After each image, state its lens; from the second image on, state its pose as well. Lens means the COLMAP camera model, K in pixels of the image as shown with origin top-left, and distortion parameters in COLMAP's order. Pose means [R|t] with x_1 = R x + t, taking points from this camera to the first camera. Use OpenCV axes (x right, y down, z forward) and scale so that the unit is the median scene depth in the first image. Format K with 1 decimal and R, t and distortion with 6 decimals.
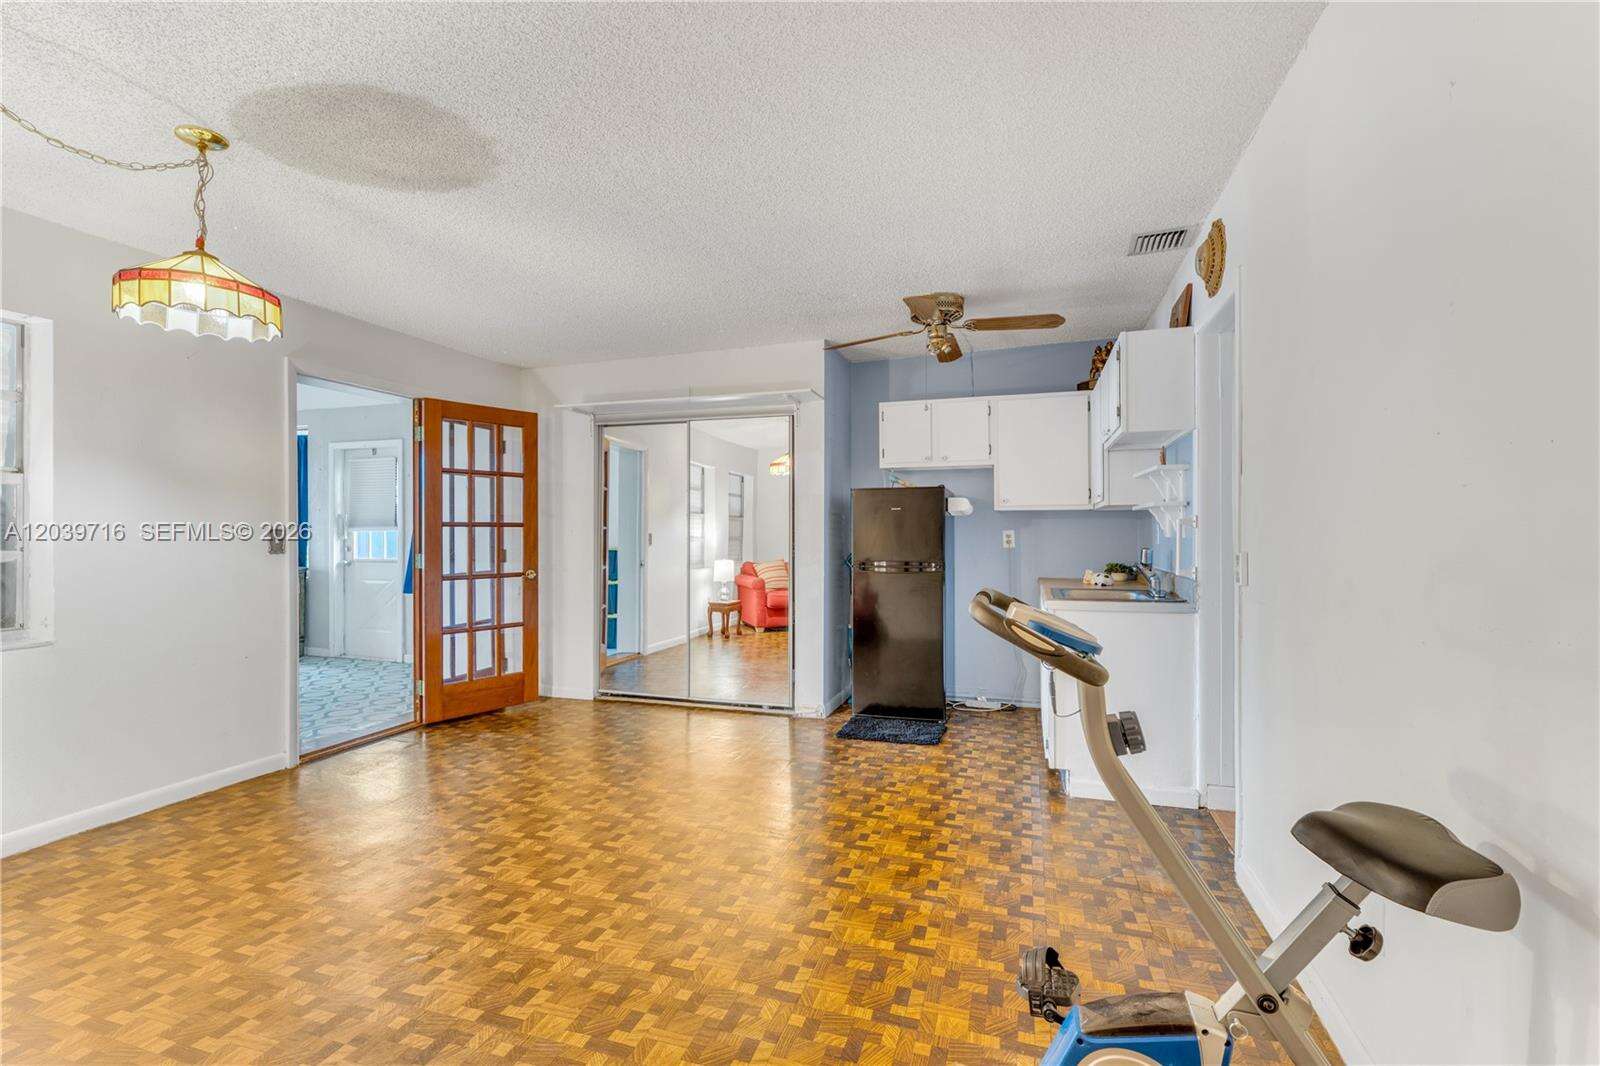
lens RADIAL K [[716.1, 0, 799.2], [0, 716.1, 533.1], [0, 0, 1]] dist [0.004386, -0.001661]
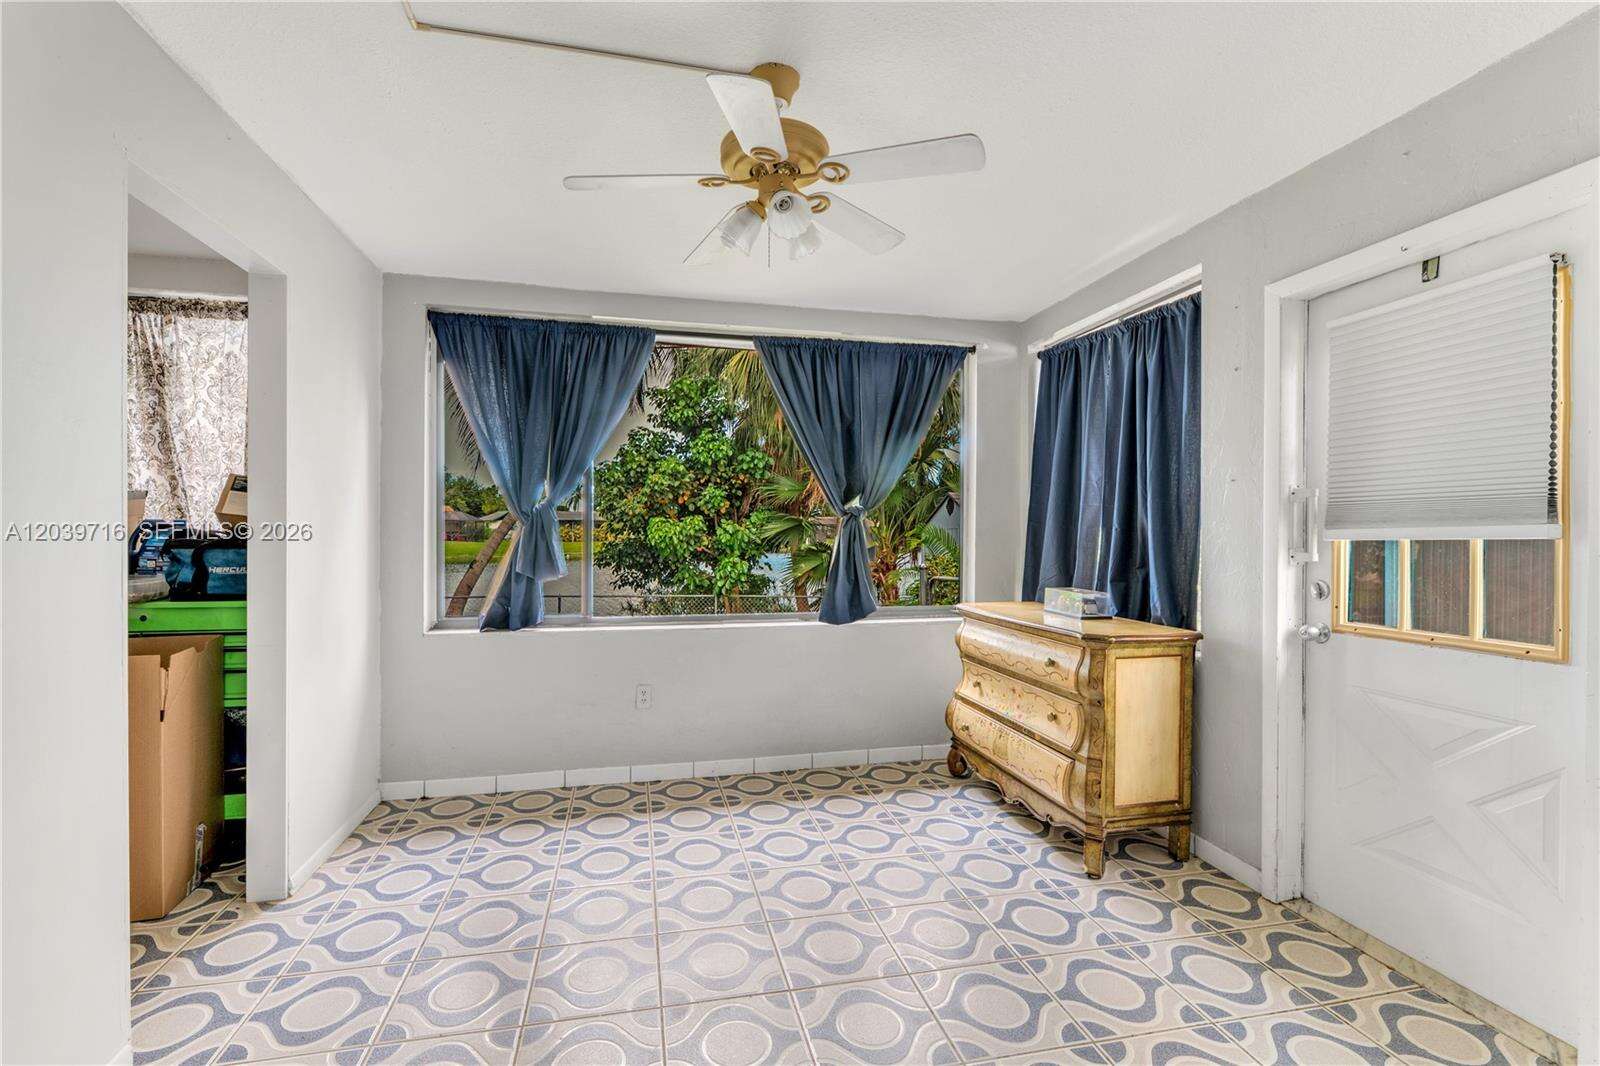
lens RADIAL K [[716.1, 0, 795.7], [0, 716.1, 536.4], [0, 0, 1]] dist [0.004386, -0.001661]
pose [[0.512189, 0.004909, -0.858859, -0.469646], [-0.003778, 0.999987, 0.003463, -0.003953], [0.858864, 0.001471, 0.512201, 0.621534]]
